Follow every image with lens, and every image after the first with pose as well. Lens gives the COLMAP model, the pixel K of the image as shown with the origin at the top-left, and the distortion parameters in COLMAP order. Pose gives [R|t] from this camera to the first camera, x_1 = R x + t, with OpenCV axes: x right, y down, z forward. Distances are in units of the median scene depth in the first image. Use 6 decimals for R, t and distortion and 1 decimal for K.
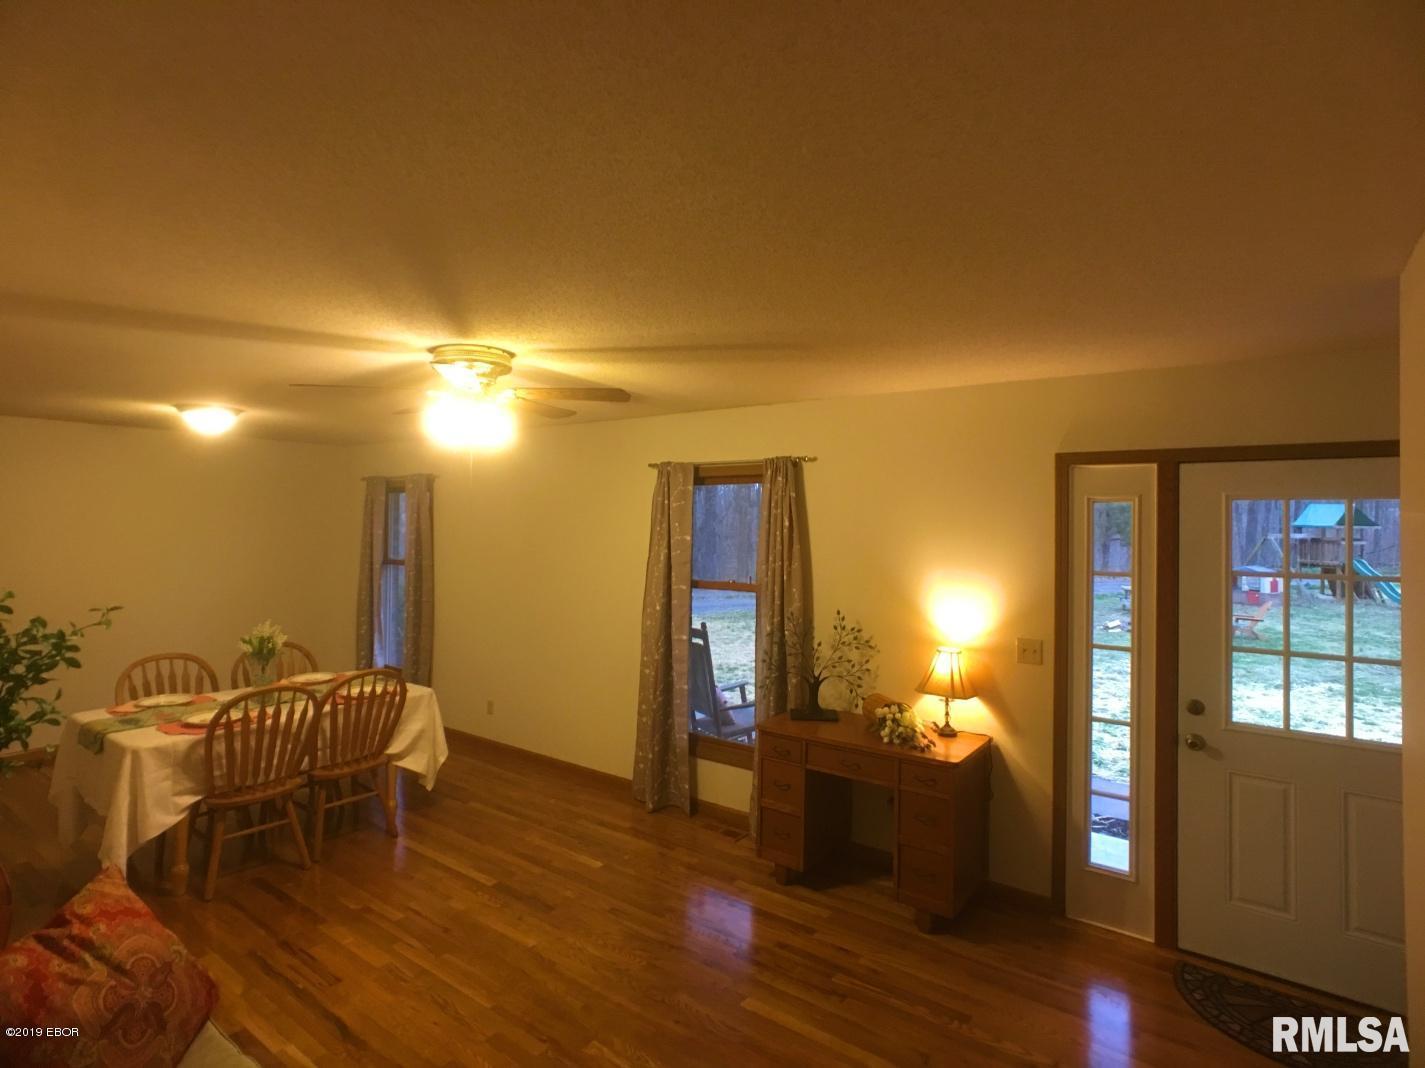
lens RADIAL K [[756.6, 0, 705.6], [0, 756.6, 540.3], [0, 0, 1]] dist [0.002260, 0.000914]
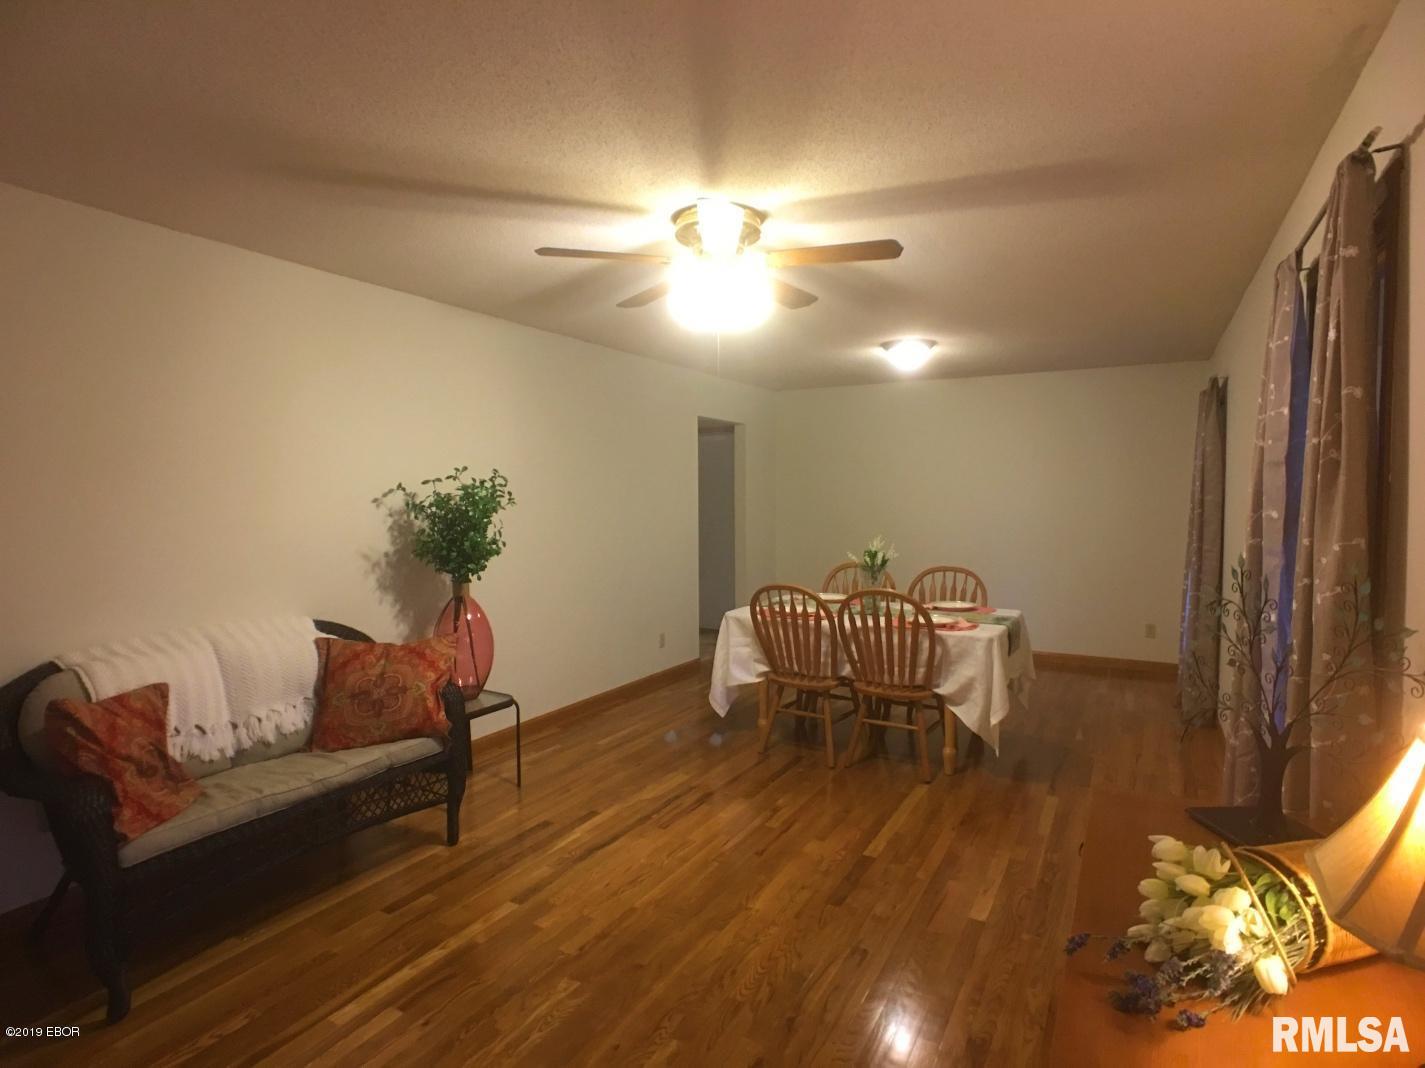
lens RADIAL K [[756.6, 0, 705.6], [0, 756.6, 540.3], [0, 0, 1]] dist [0.002260, 0.000914]
pose [[0.092661, 0.056246, -0.994108, 0.511163], [0.018526, 0.998133, 0.058200, 0.053205], [0.995525, -0.023810, 0.091446, 0.741584]]
